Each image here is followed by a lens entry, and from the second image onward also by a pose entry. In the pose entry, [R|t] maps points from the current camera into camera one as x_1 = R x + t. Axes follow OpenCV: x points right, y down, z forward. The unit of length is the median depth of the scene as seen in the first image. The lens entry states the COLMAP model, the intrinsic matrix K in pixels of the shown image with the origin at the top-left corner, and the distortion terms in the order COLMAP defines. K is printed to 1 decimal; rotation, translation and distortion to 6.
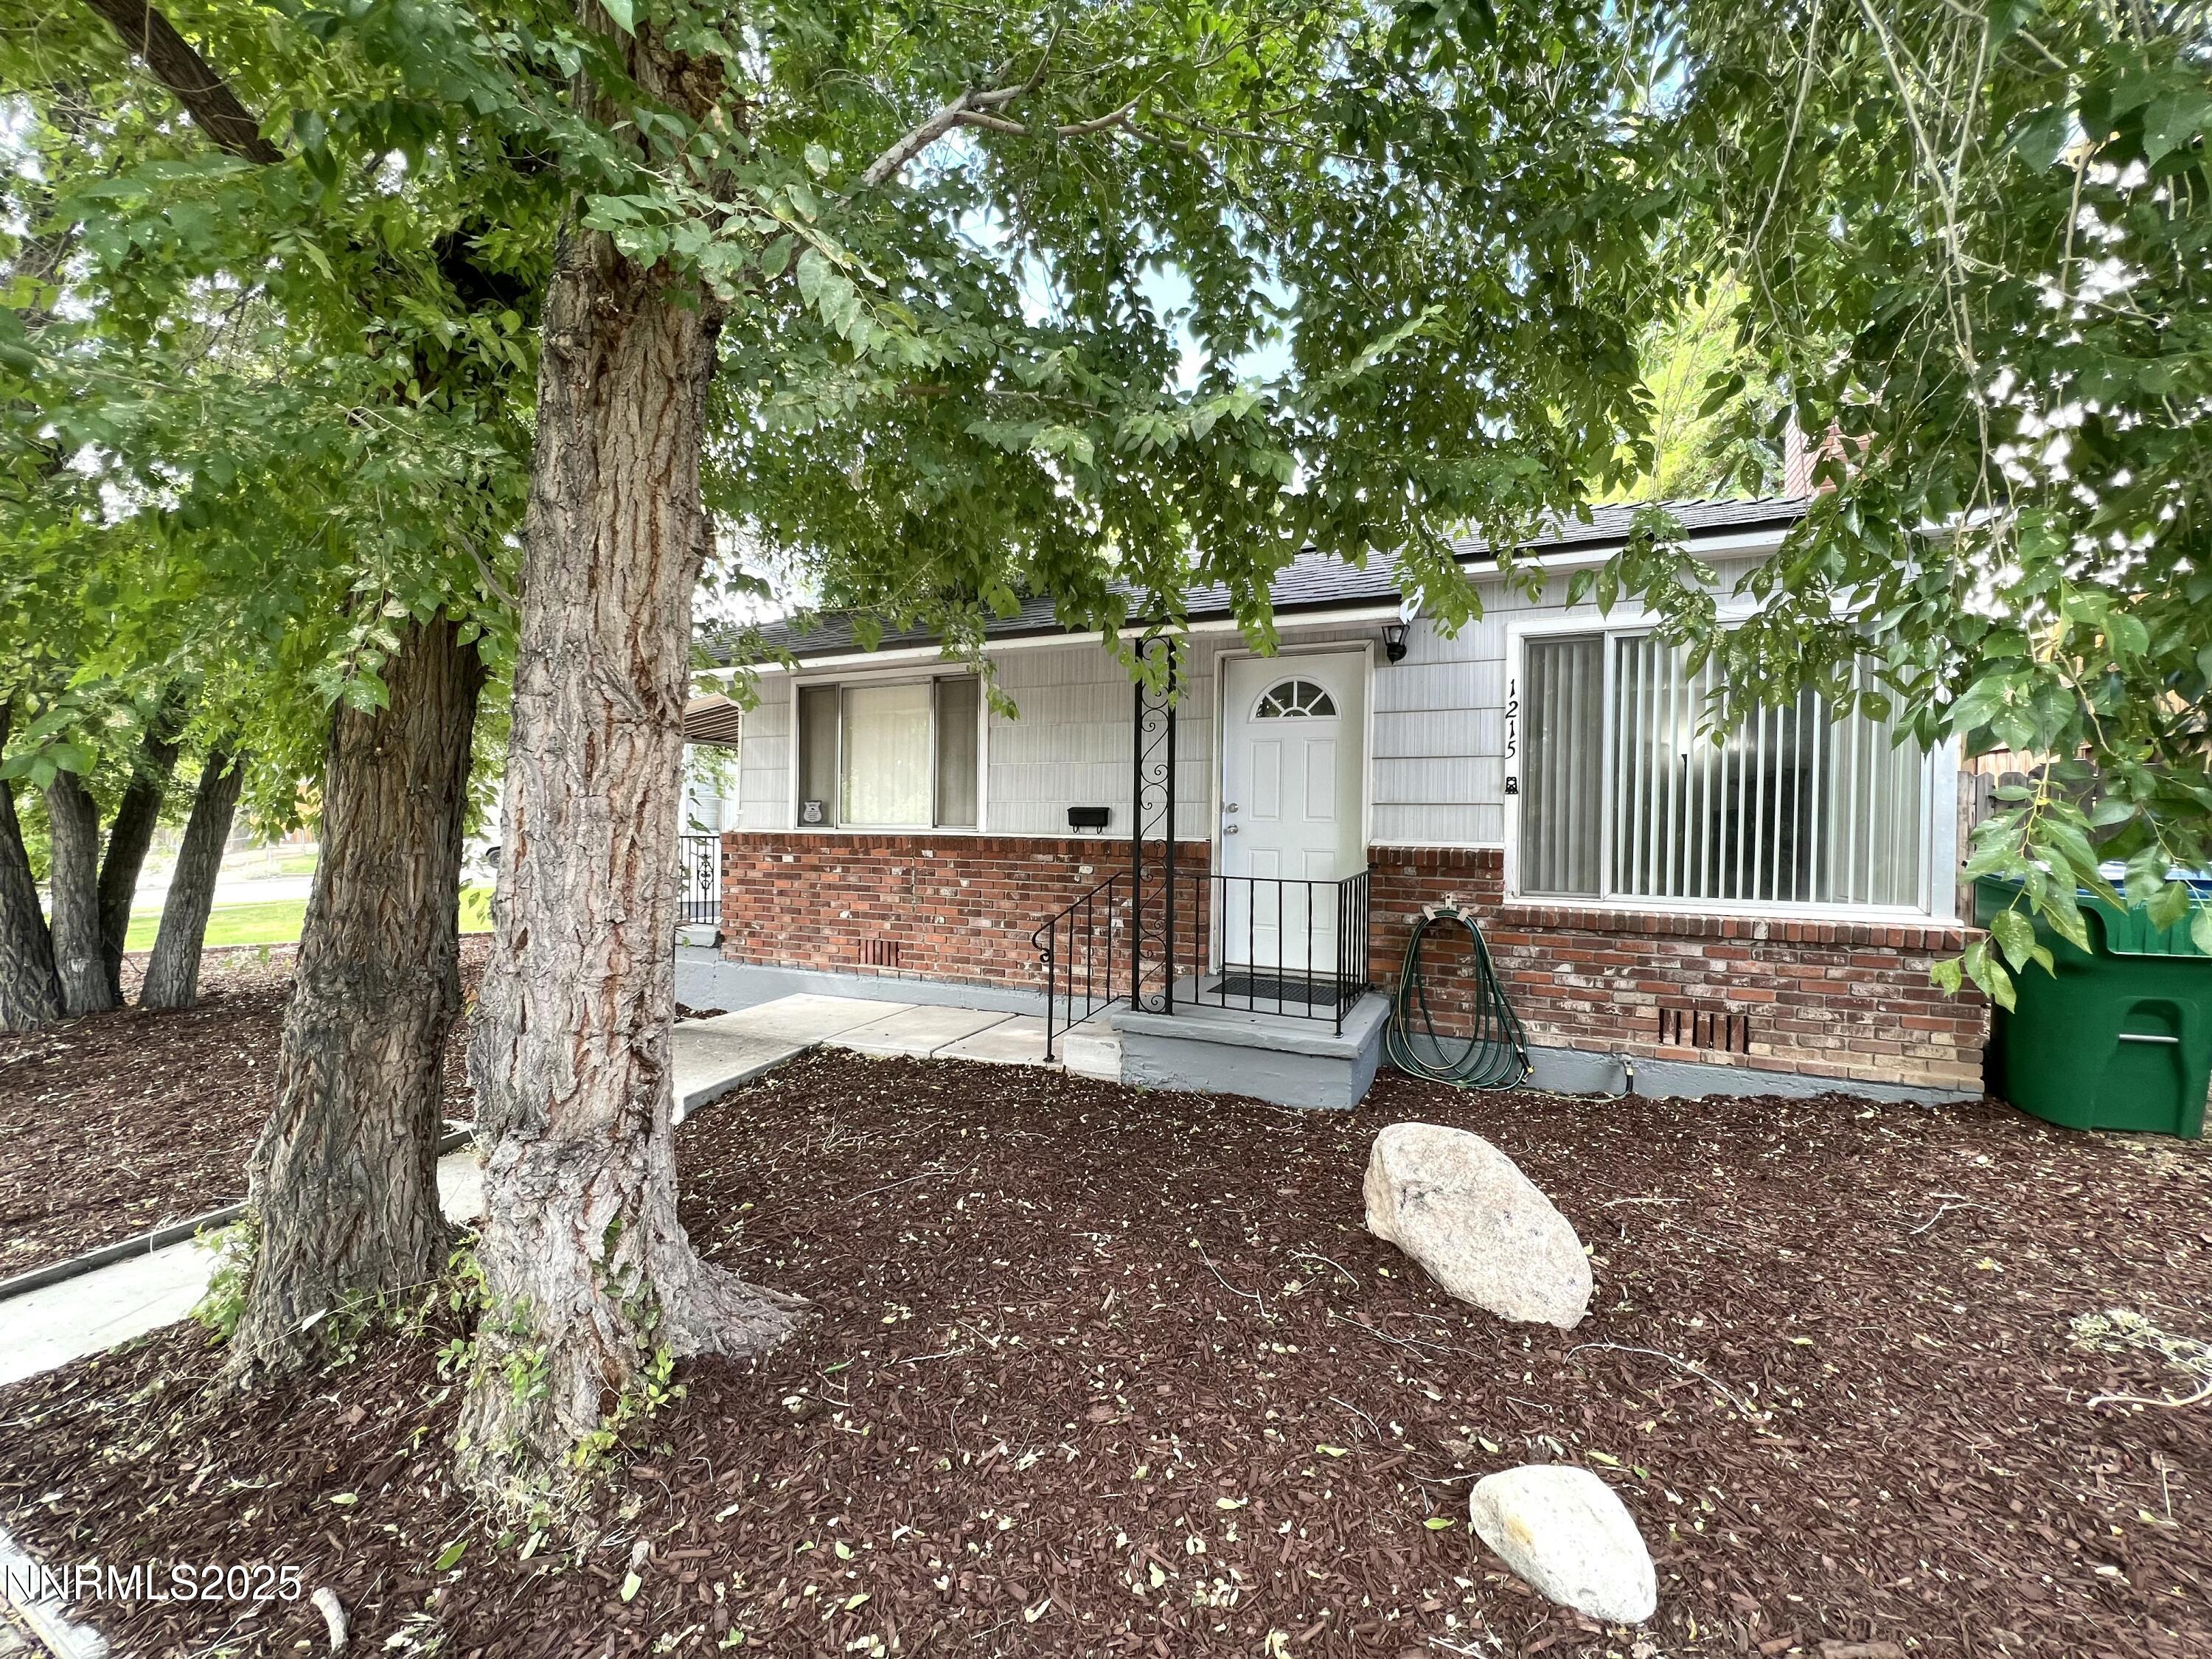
lens RADIAL K [[887.3, 0, 1101.8], [0, 887.3, 829.2], [0, 0, 1]] dist [-0.000600, 0.000856]
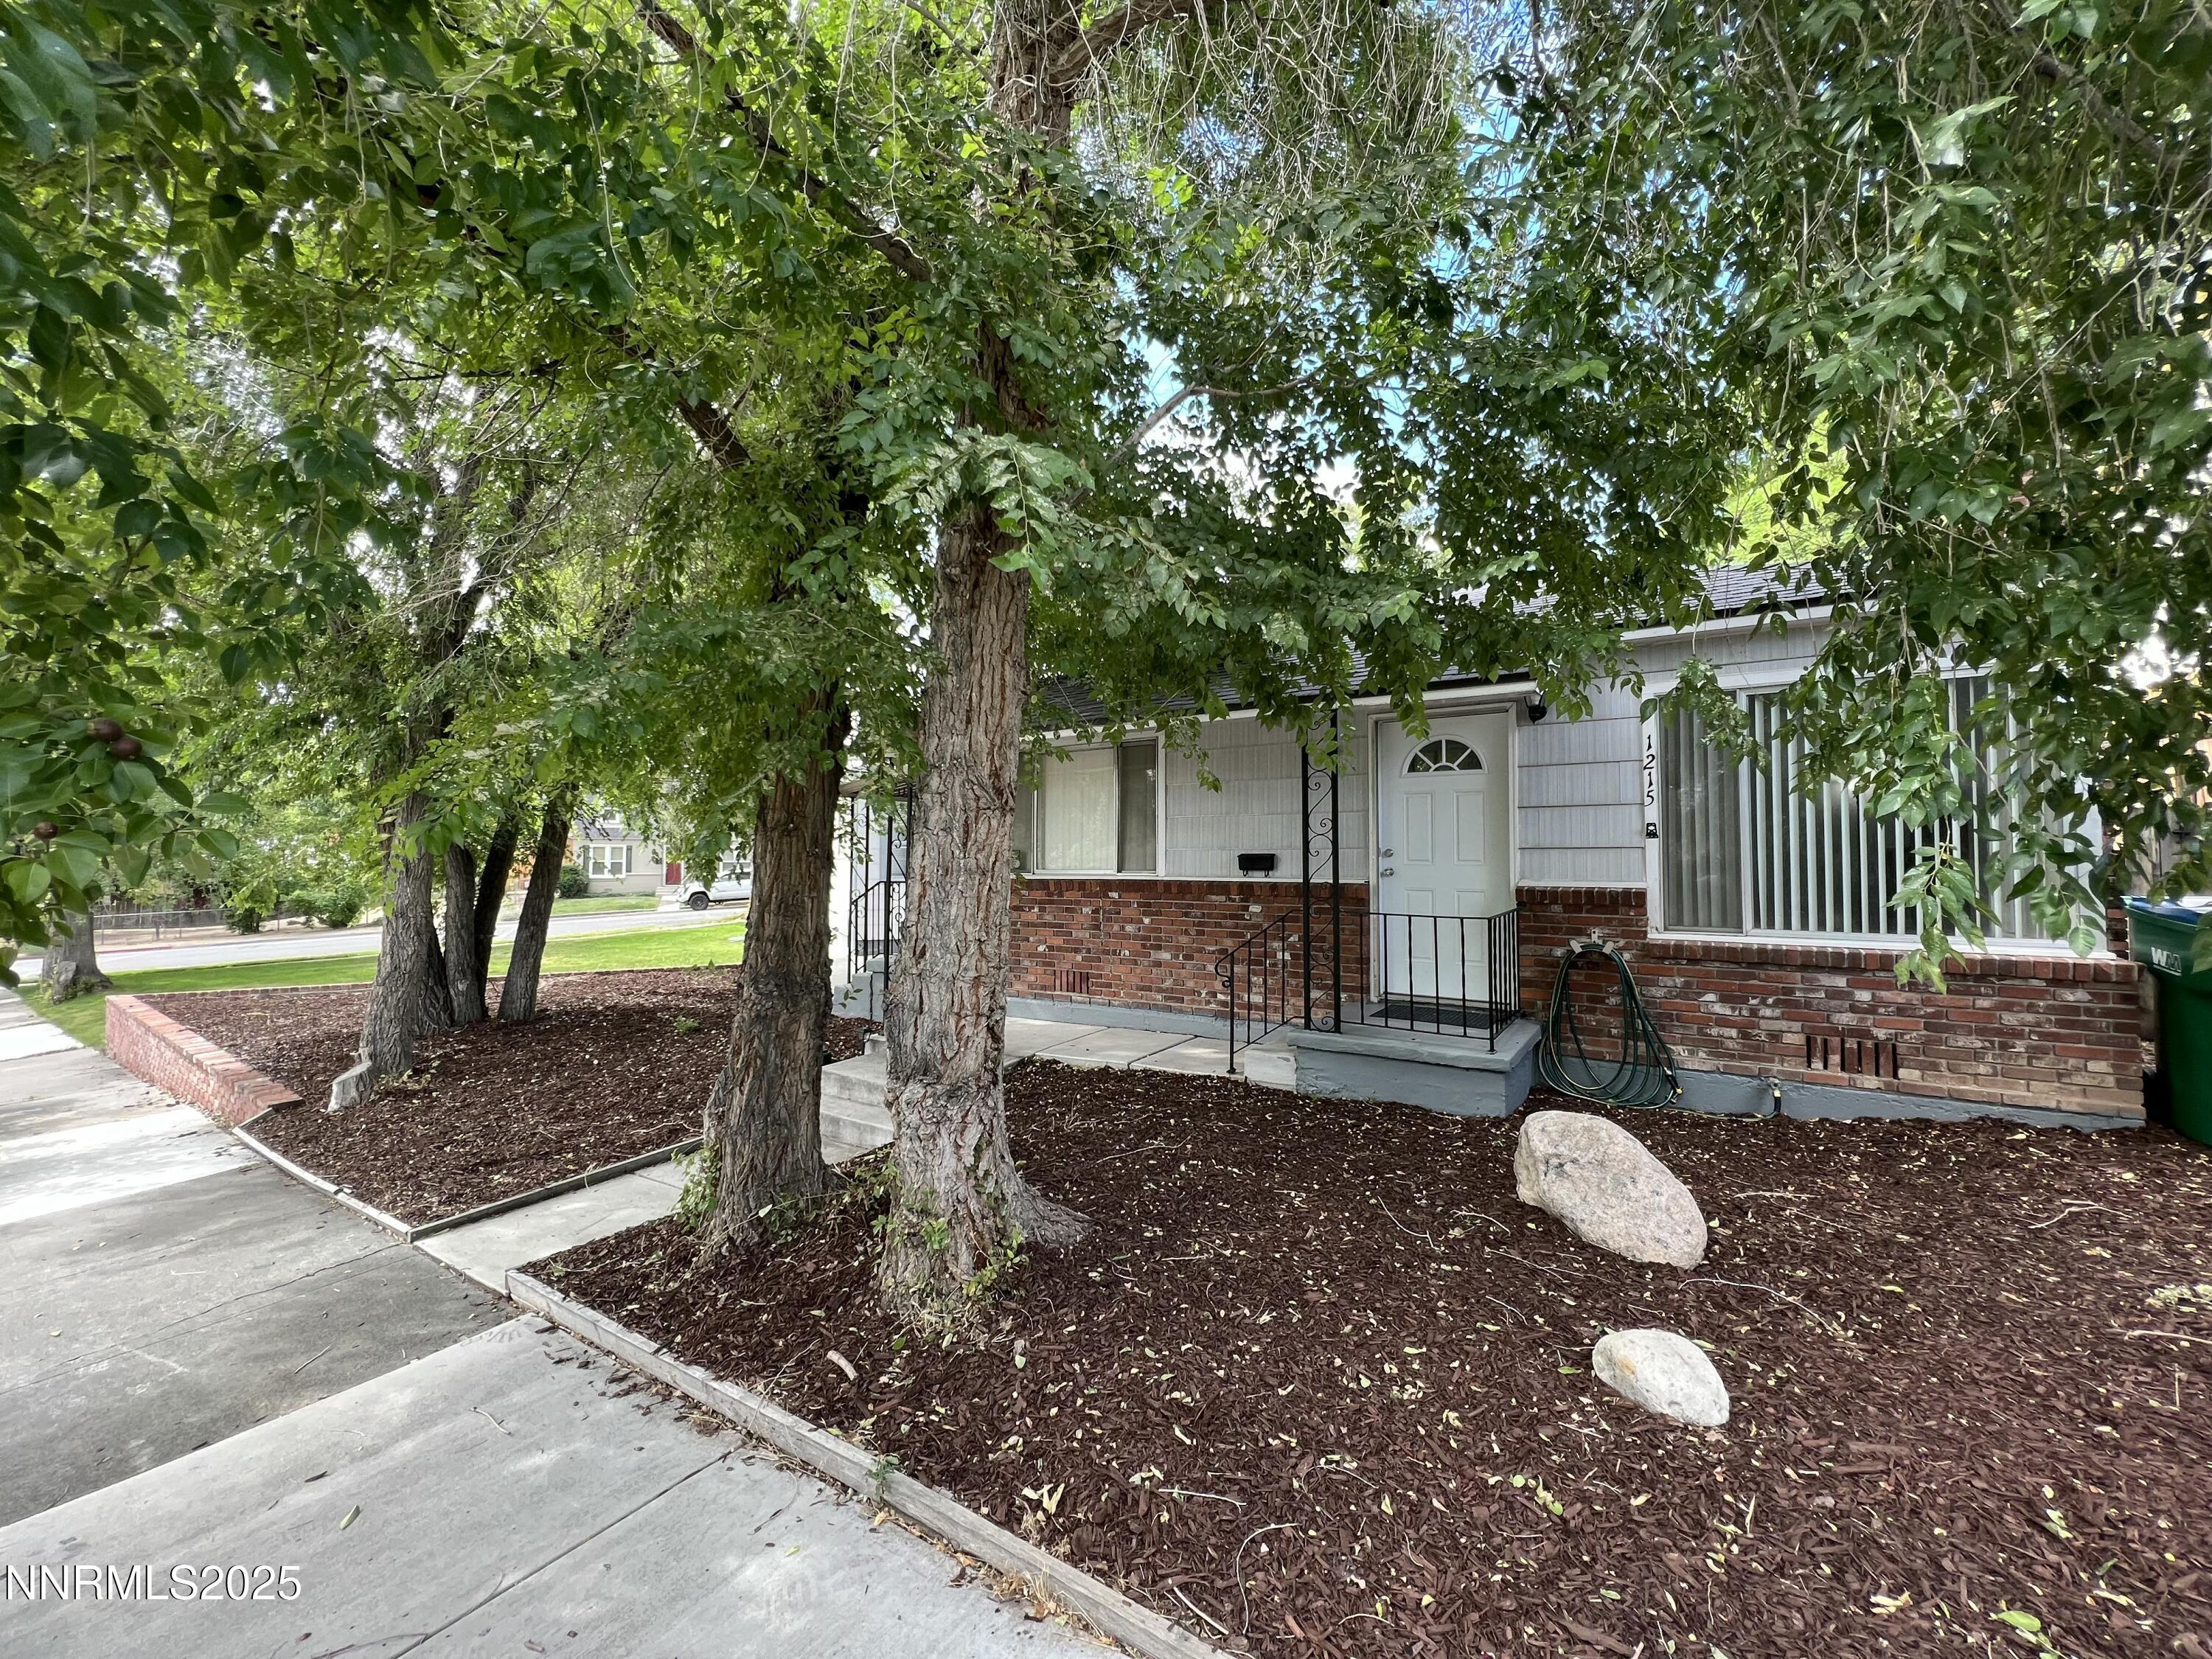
lens RADIAL K [[887.3, 0, 1100.6], [0, 887.3, 827.1], [0, 0, 1]] dist [-0.000600, 0.000856]
pose [[0.987727, -0.017135, -0.155247, -0.049898], [0.009480, 0.998709, -0.049914, -0.005627], [0.155902, 0.047830, 0.986614, -0.224406]]
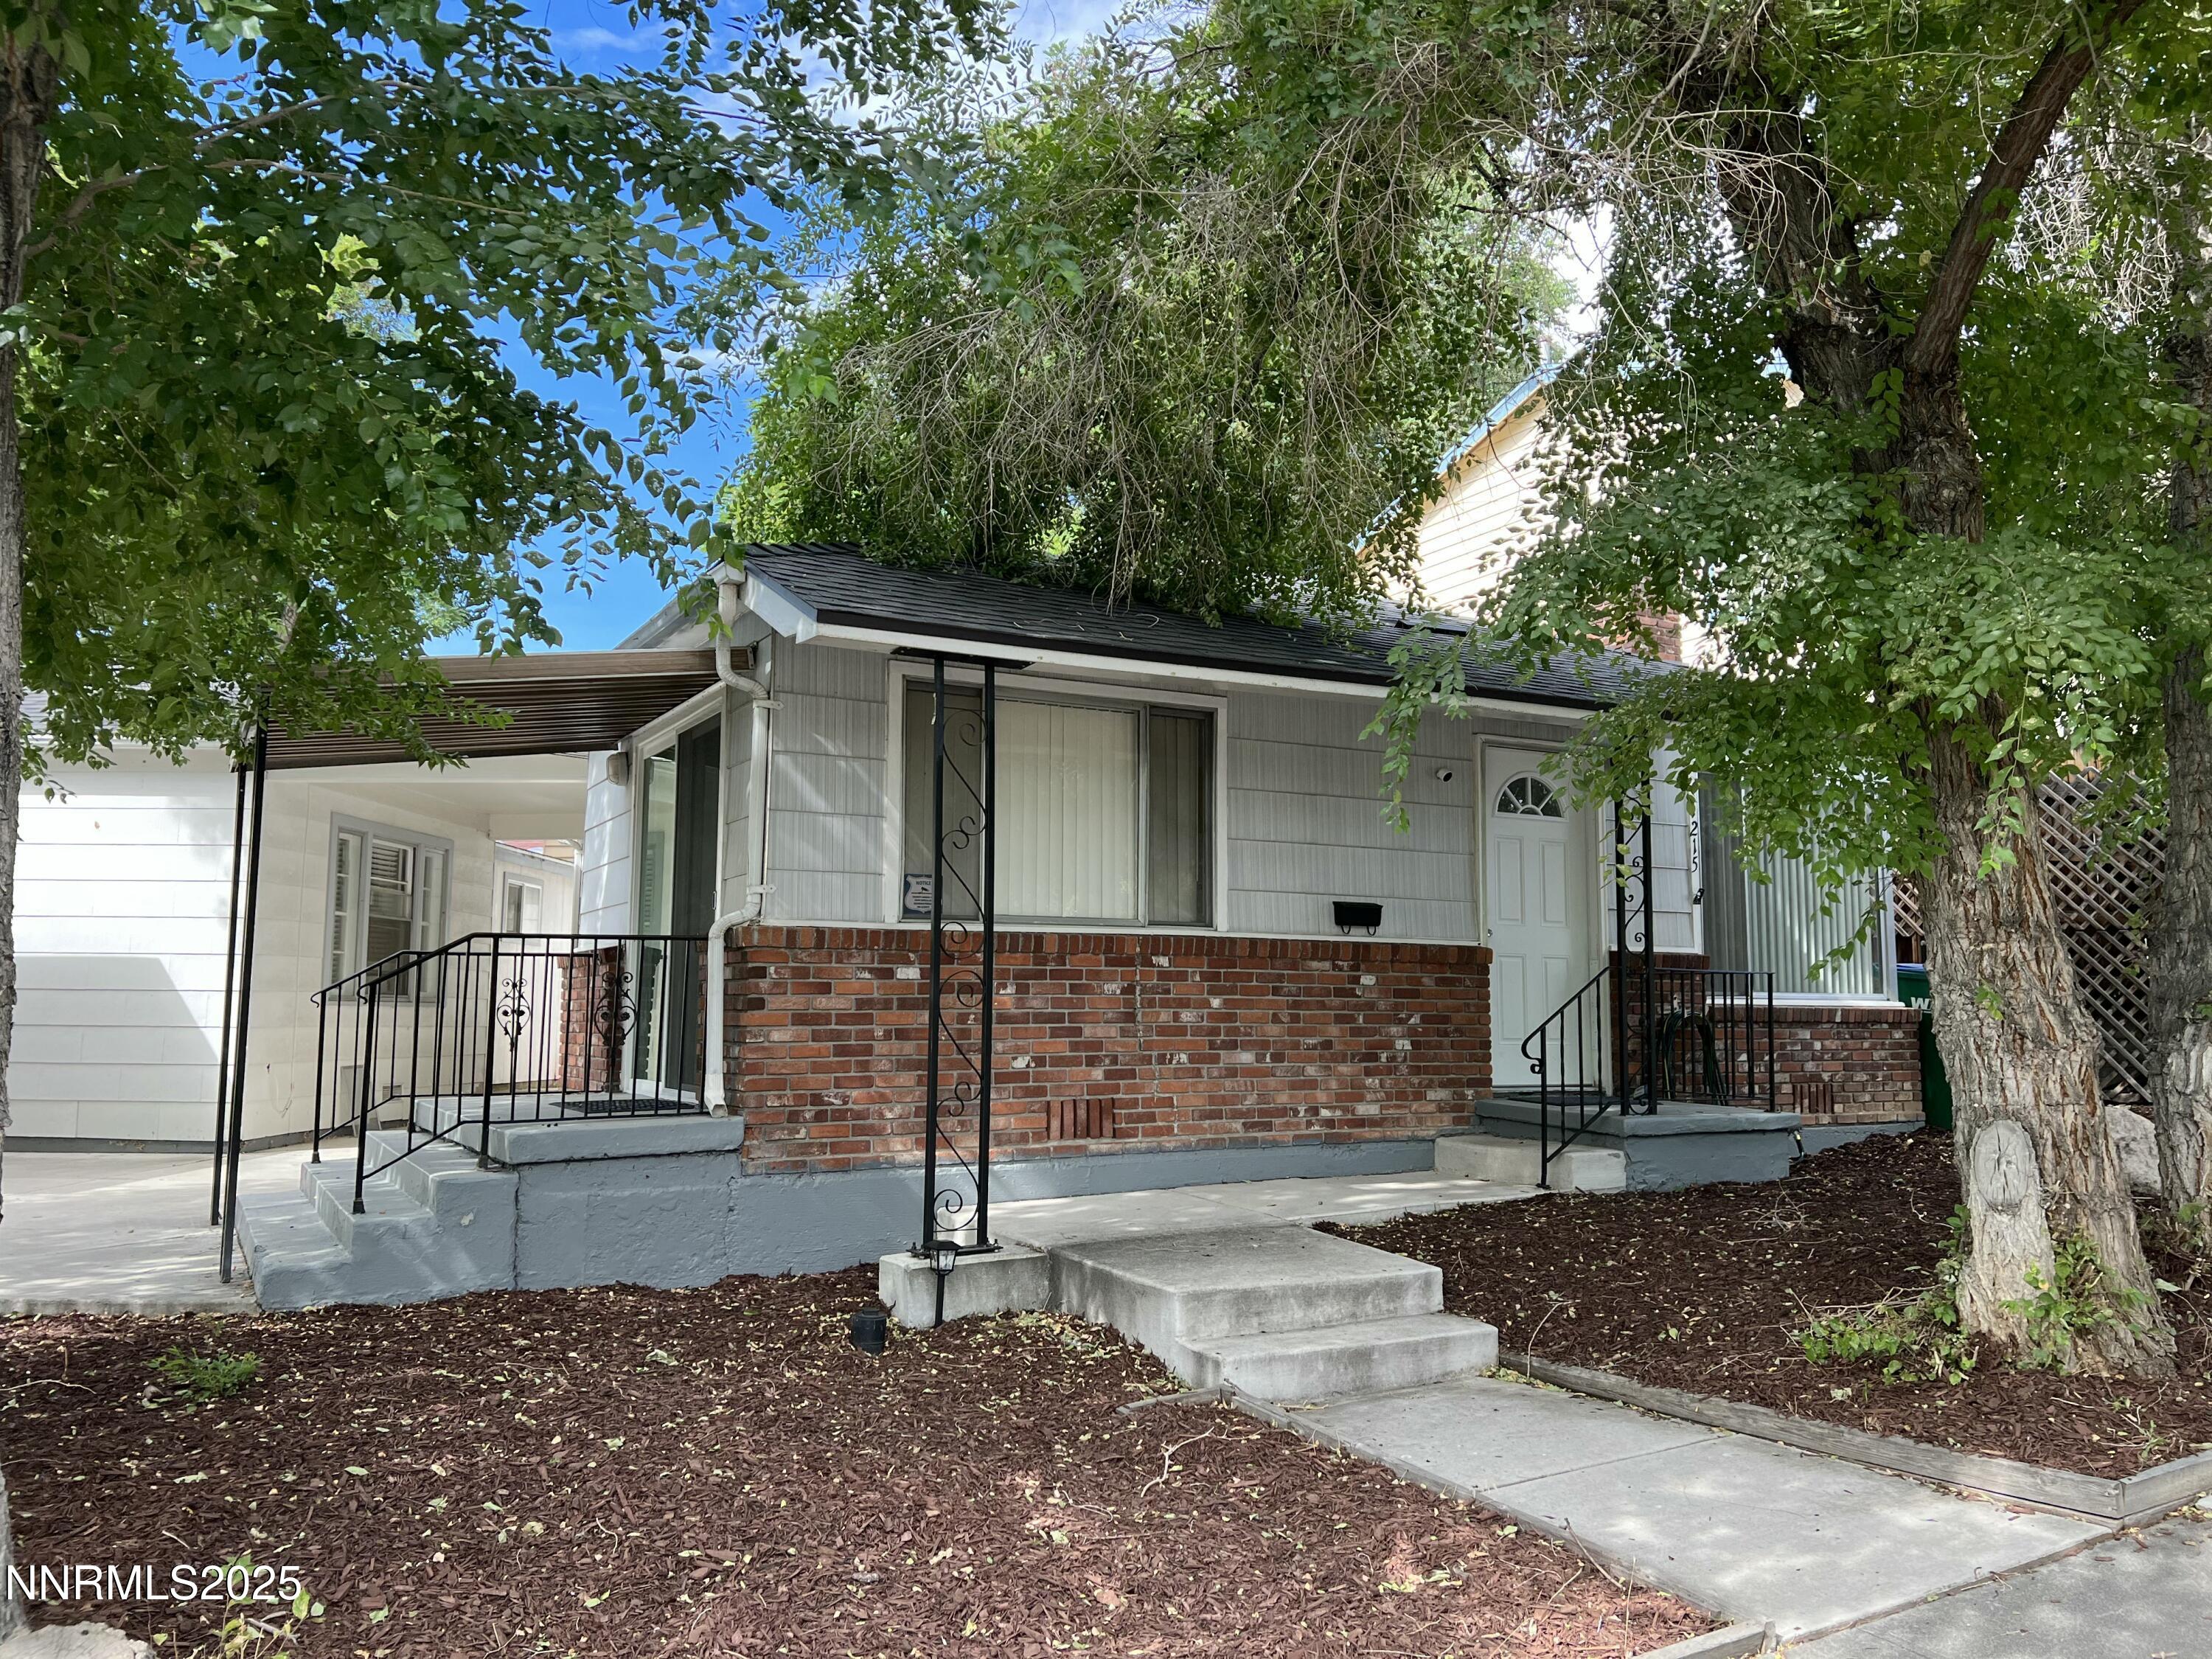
lens RADIAL K [[1669.8, 0, 1114.8], [0, 1669.8, 814.0], [0, 0, 1]] dist [0.061883, -0.062890]
pose [[0.576729, 0.086029, 0.812393, -1.938712], [0.011005, 0.993531, -0.113024, 0.090665], [-0.816861, 0.074125, 0.572052, 0.436973]]
